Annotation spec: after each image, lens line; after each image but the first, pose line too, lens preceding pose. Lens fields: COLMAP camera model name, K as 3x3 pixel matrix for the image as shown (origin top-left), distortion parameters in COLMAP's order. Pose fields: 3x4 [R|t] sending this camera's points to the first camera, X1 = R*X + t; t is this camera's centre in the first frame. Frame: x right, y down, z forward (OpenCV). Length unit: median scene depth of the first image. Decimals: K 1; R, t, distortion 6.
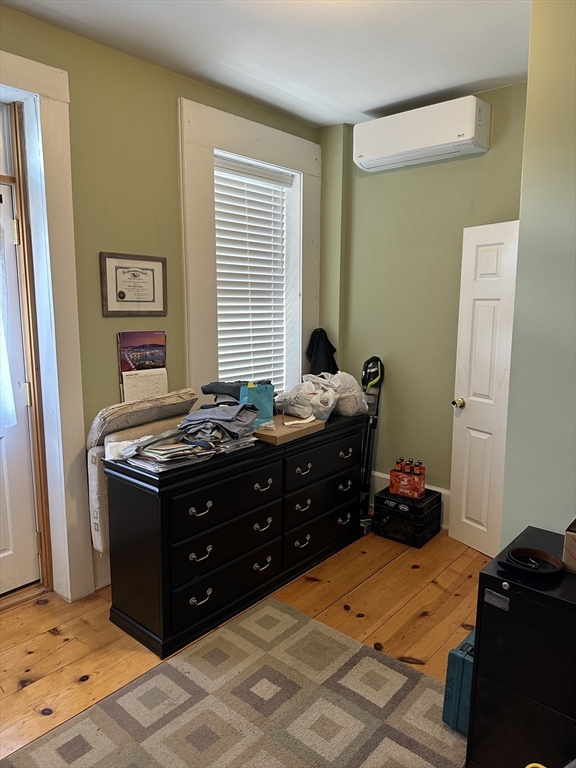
lens RADIAL K [[542.6, 0, 286.3], [0, 542.6, 384.1], [0, 0, 1]] dist [0.028177, -0.034555]
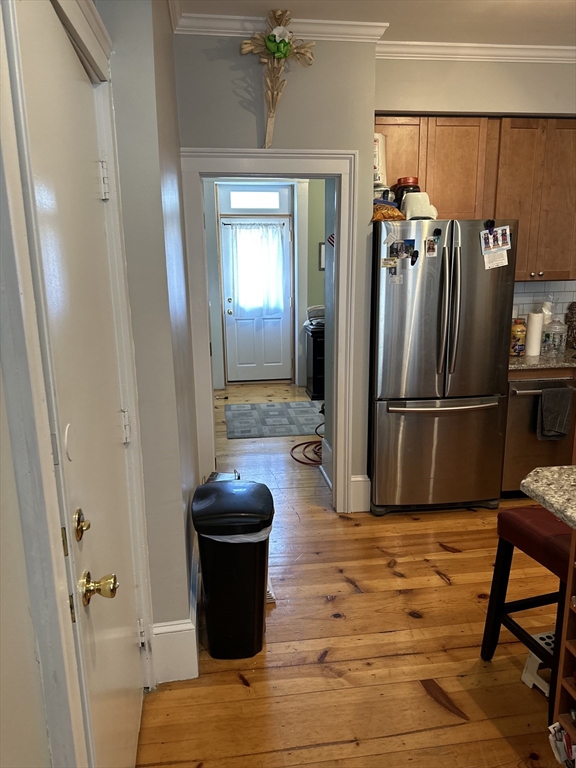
lens RADIAL K [[542.6, 0, 284.6], [0, 542.6, 389.8], [0, 0, 1]] dist [0.028177, -0.034555]
pose [[0.743129, 0.130171, -0.656364, 1.460680], [-0.086975, 0.991365, 0.098136, 0.220682], [0.663471, -0.015841, 0.748034, -1.099077]]
